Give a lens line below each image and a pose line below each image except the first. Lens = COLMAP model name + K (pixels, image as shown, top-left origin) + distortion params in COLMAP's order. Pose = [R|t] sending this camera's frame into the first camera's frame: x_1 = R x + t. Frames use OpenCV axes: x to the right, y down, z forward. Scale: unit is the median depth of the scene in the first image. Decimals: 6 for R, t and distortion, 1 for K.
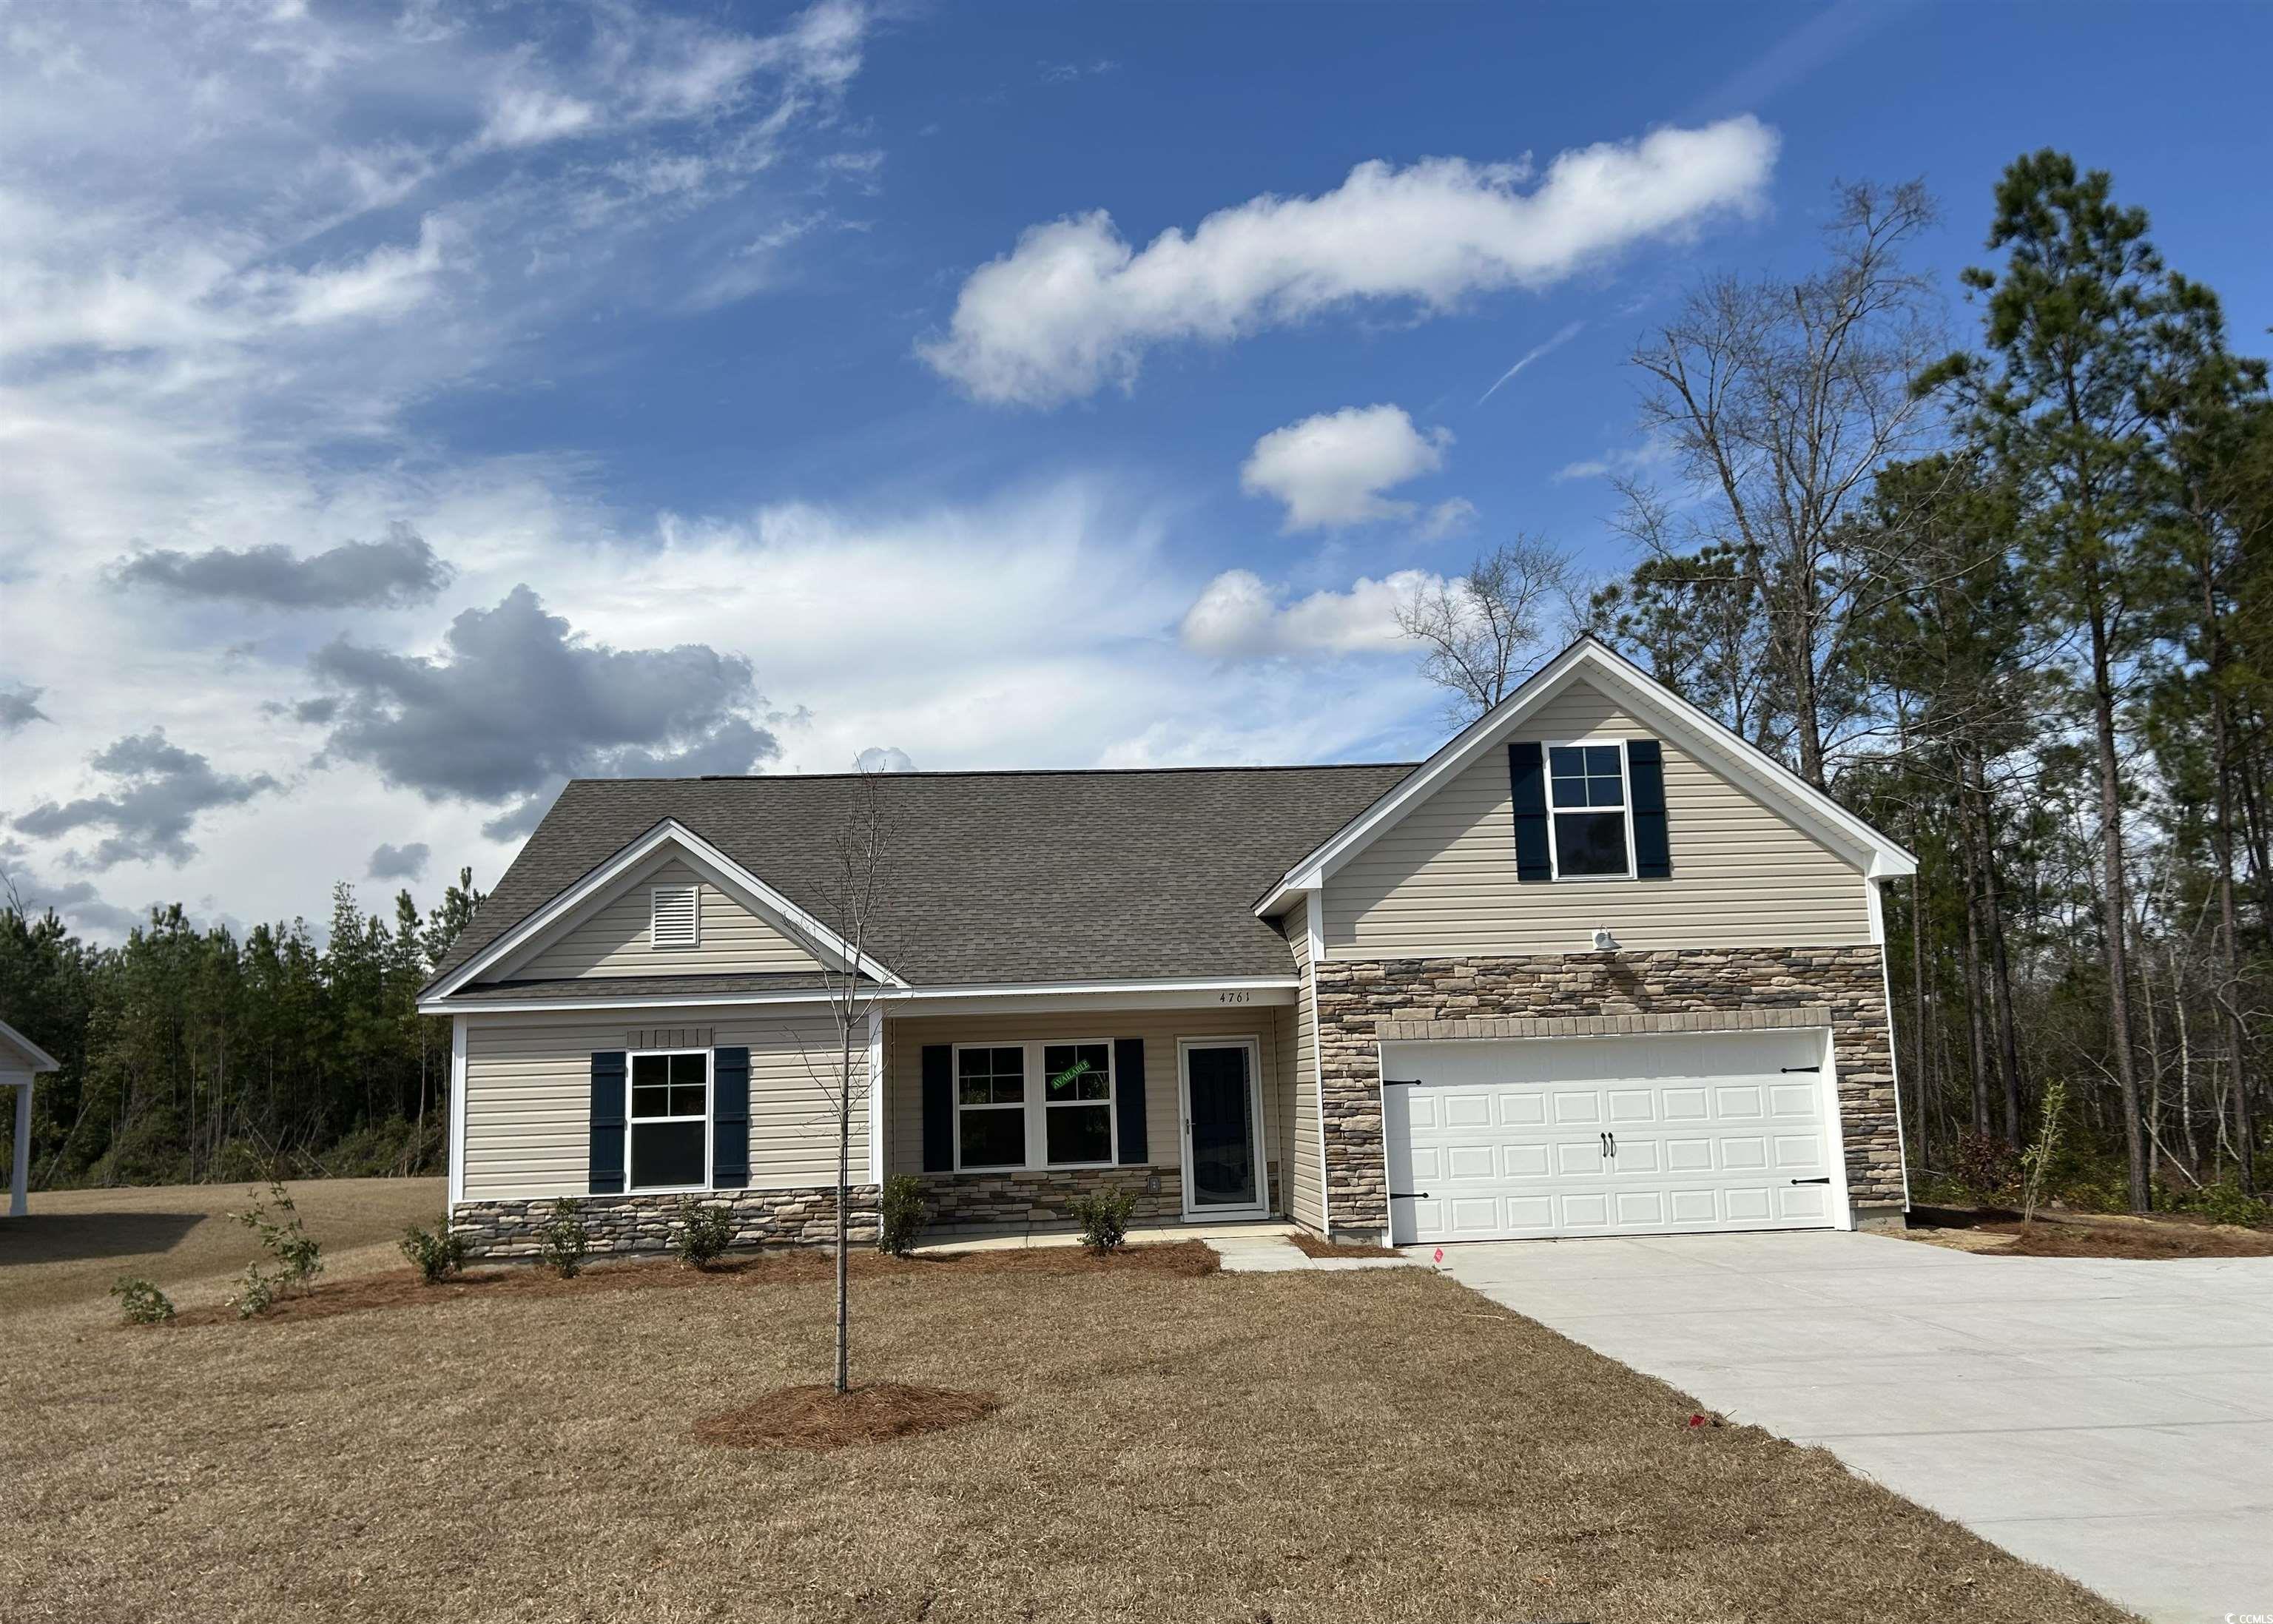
lens RADIAL K [[1701.1, 0, 1148.2], [0, 1701.1, 842.2], [0, 0, 1]] dist [0.078285, -0.138229]
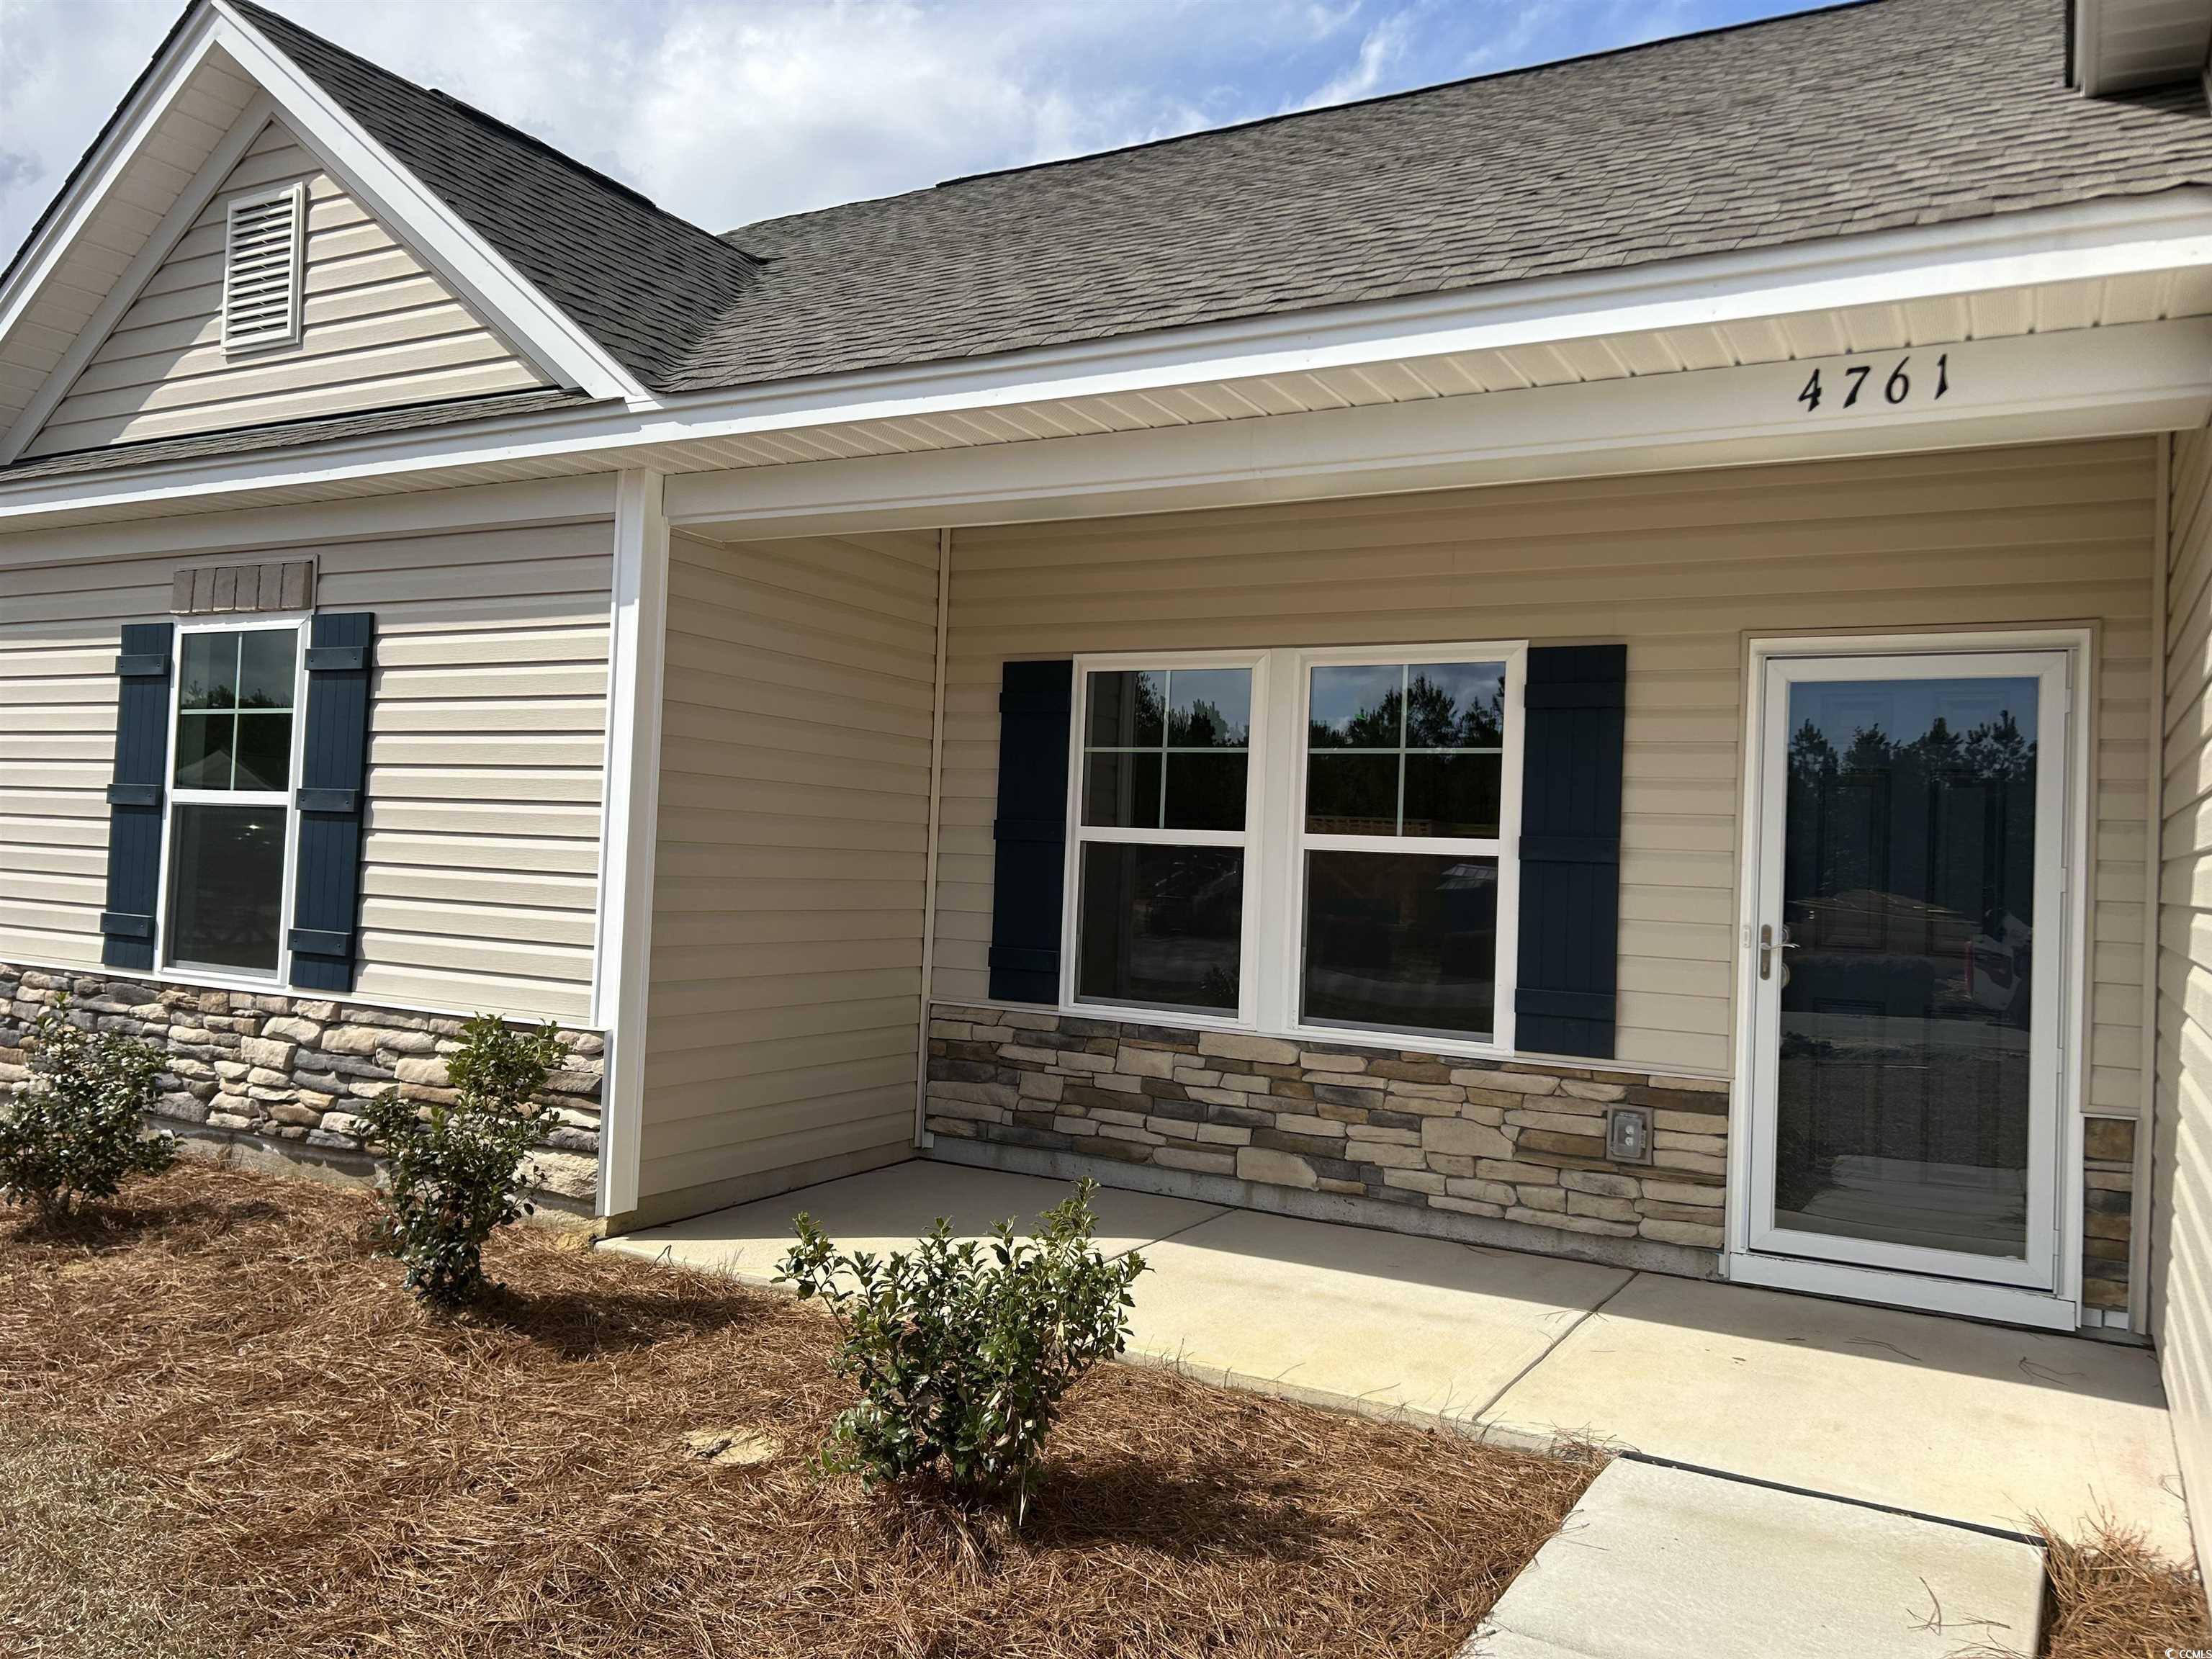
lens RADIAL K [[1657.1, 0, 1106.3], [0, 1657.1, 806.9], [0, 0, 1]] dist [0.041764, -0.001772]
pose [[0.833962, 0.052752, -0.549294, 0.092215], [0.011128, 0.993610, 0.112317, 0.124348], [0.551709, -0.099780, 0.828046, 0.800463]]
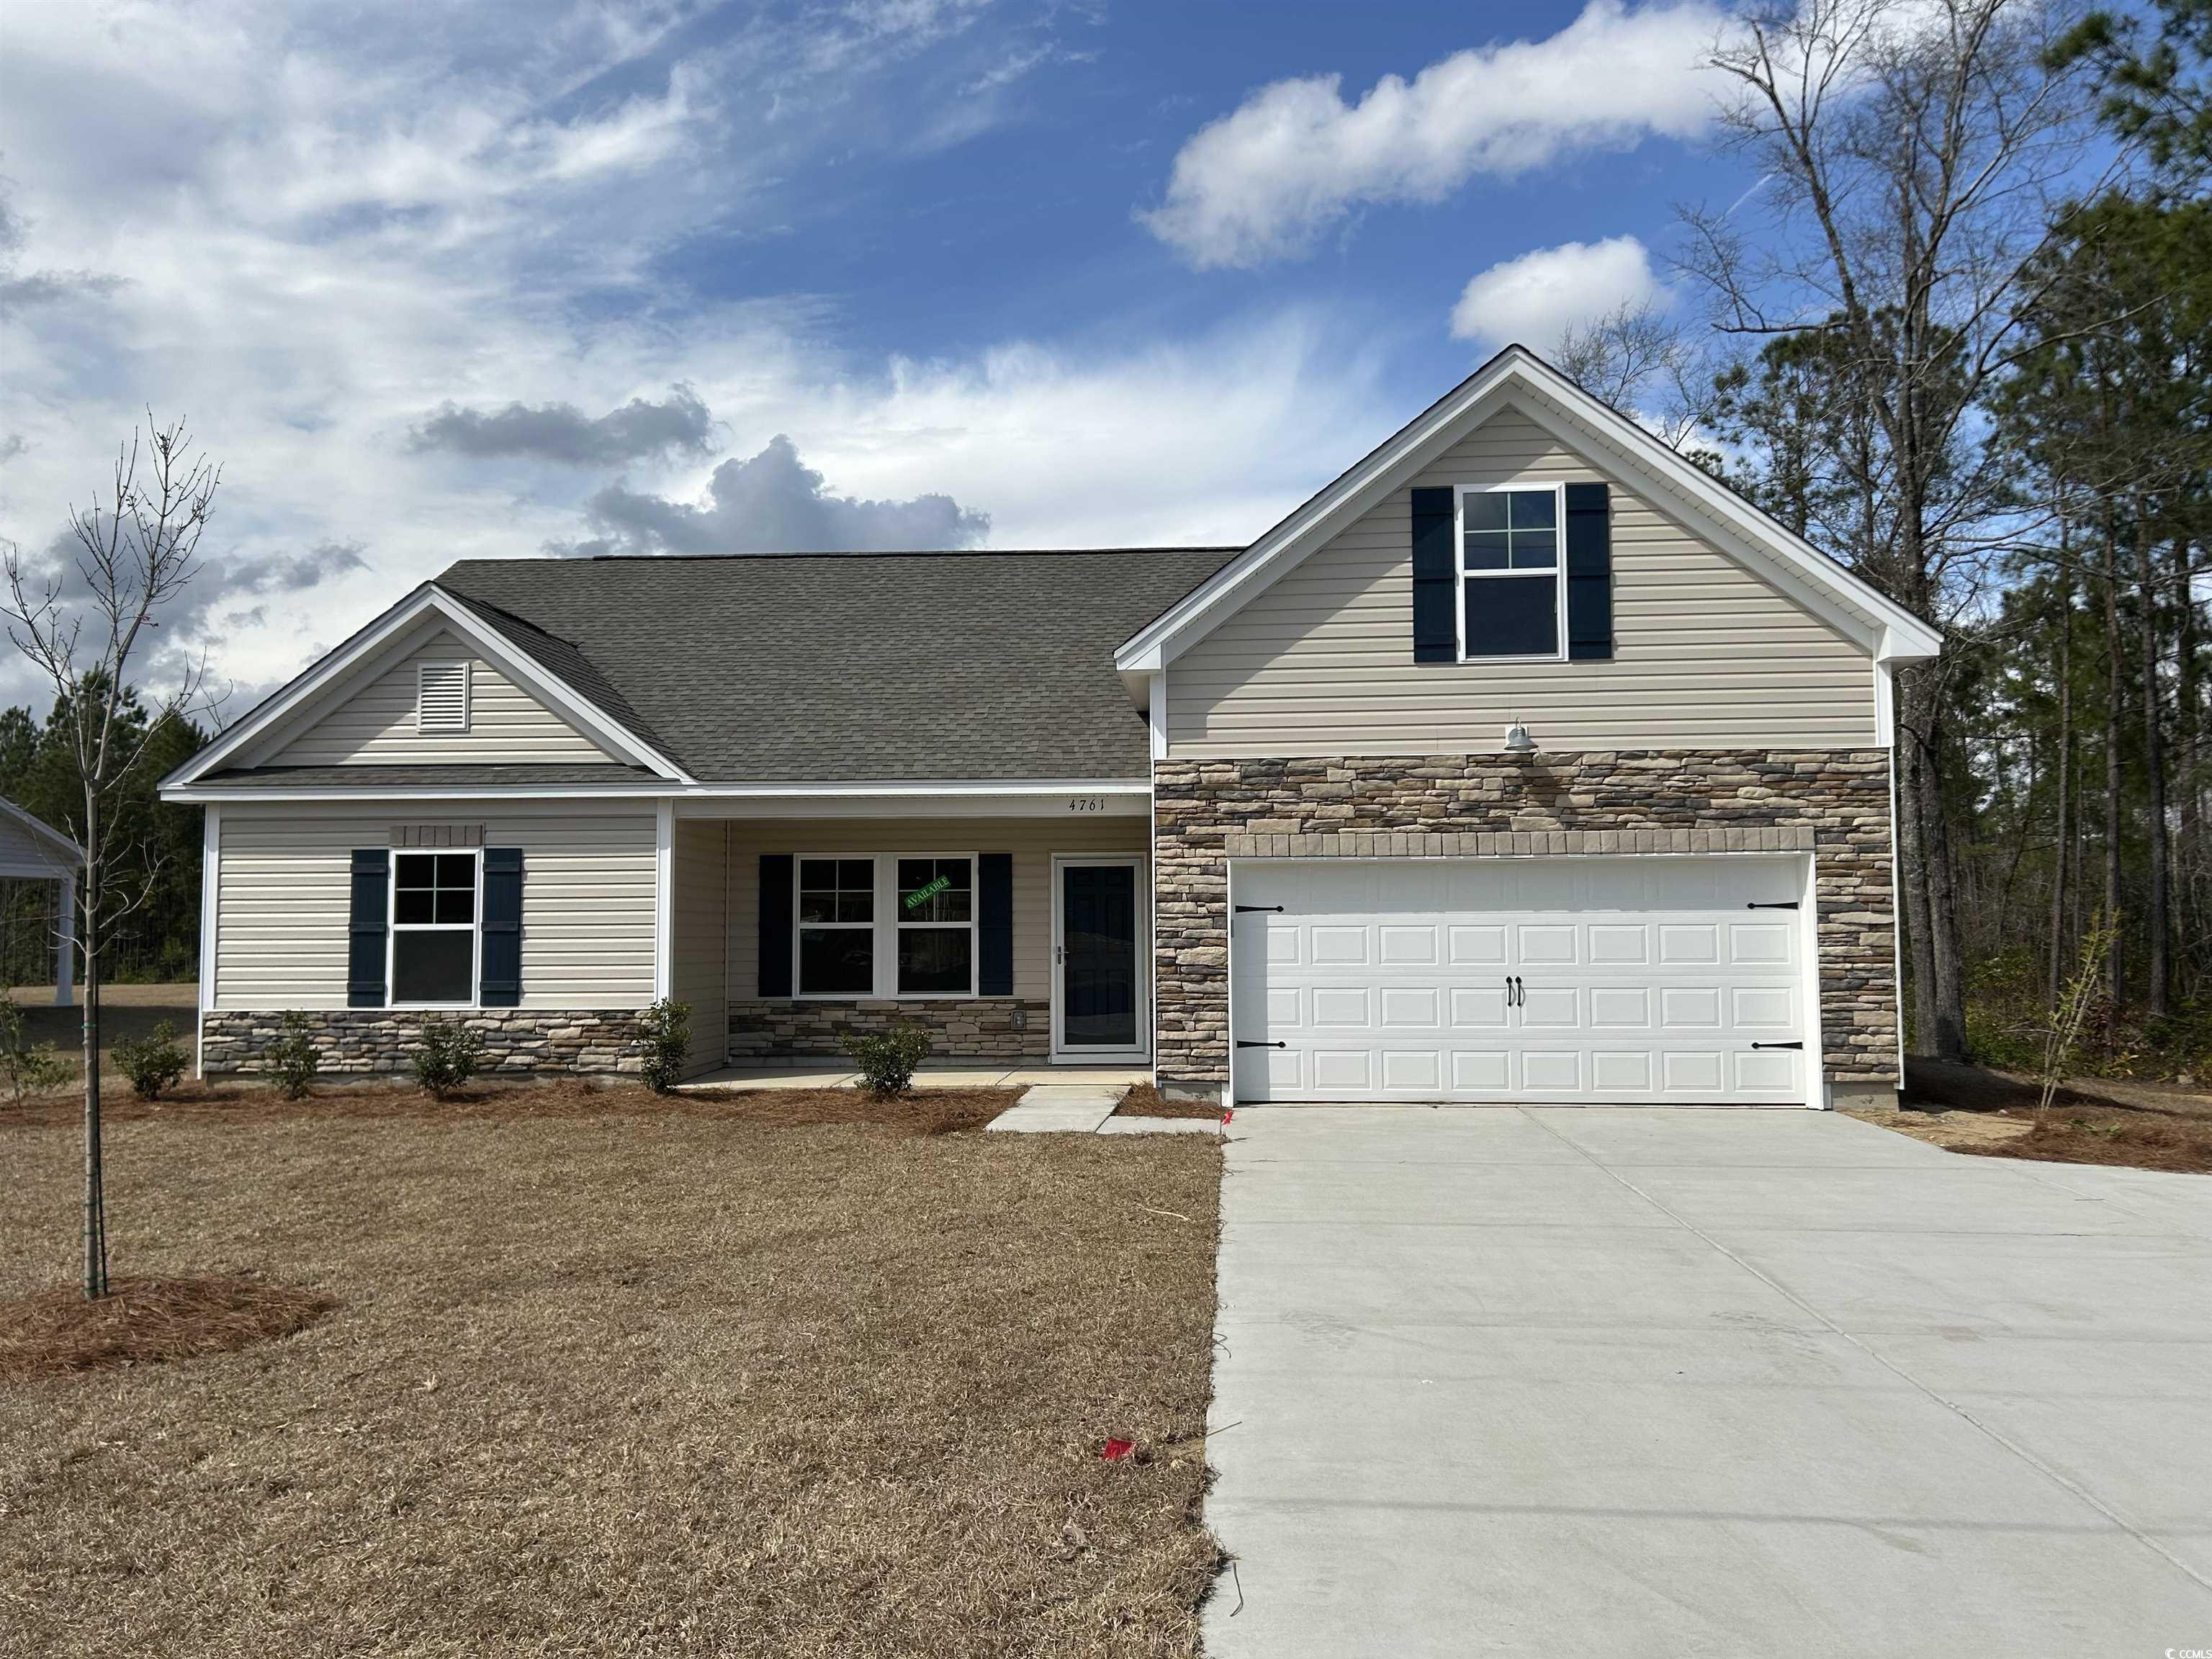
lens RADIAL K [[1667.5, 0, 1125.4], [0, 1667.5, 830.9], [0, 0, 1]] dist [0.053359, -0.047404]
pose [[0.990180, 0.021013, -0.138208, 0.191698], [-0.008486, 0.995850, 0.090611, 0.031272], [0.139539, -0.088548, 0.986250, 0.202542]]
